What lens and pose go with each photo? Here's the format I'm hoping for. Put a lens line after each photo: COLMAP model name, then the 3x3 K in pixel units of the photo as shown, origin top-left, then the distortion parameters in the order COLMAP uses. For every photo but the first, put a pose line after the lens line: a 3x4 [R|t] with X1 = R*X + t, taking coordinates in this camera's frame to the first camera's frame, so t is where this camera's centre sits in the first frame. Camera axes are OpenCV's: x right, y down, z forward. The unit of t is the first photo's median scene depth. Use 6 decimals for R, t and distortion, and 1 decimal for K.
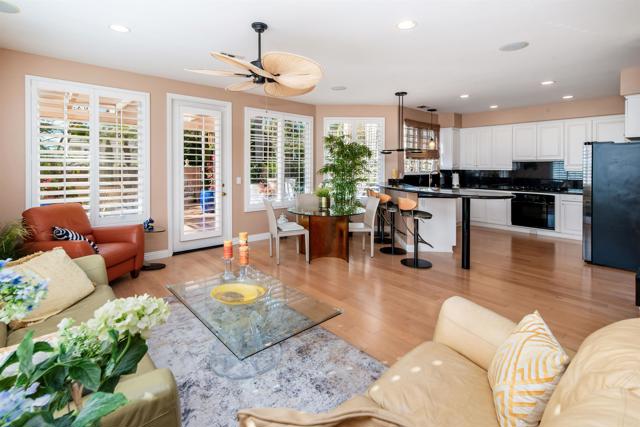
lens RADIAL K [[308.4, 0, 321.8], [0, 308.4, 165.2], [0, 0, 1]] dist [0.003160, 0.000373]
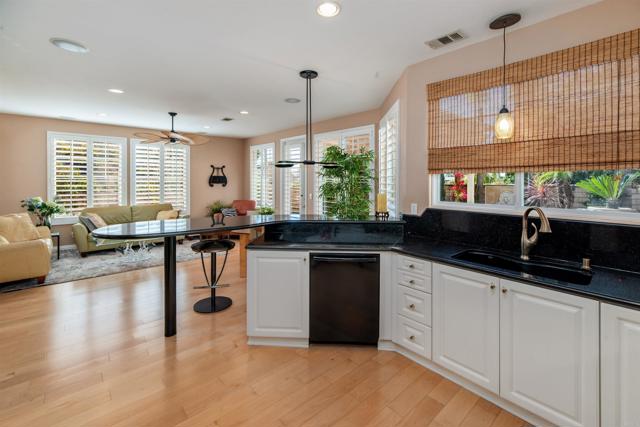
lens RADIAL K [[295.0, 0, 317.3], [0, 295.0, 181.3], [0, 0, 1]] dist [0.010114, 0.000091]
pose [[-0.027102, -0.005094, -0.999620, 0.705786], [-0.007835, 0.999957, -0.004884, -0.005500], [0.999602, 0.007700, -0.027141, 0.844329]]
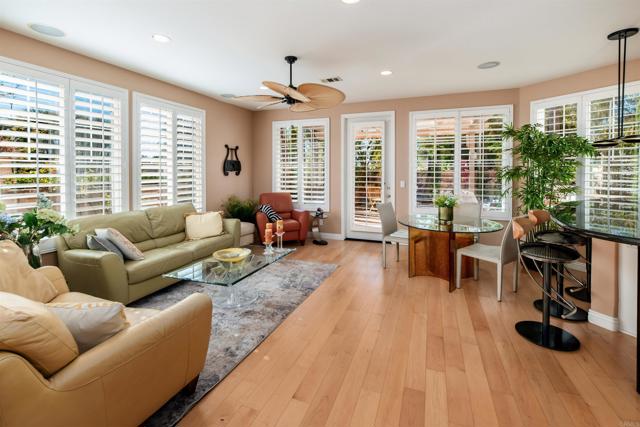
lens RADIAL K [[295.0, 0, 319.9], [0, 295.0, 177.8], [0, 0, 1]] dist [0.010114, 0.000091]
pose [[0.450228, 0.013140, -0.892817, 0.394290], [0.005820, 0.999827, 0.017650, 0.006723], [0.892895, -0.013143, 0.450073, 0.243202]]
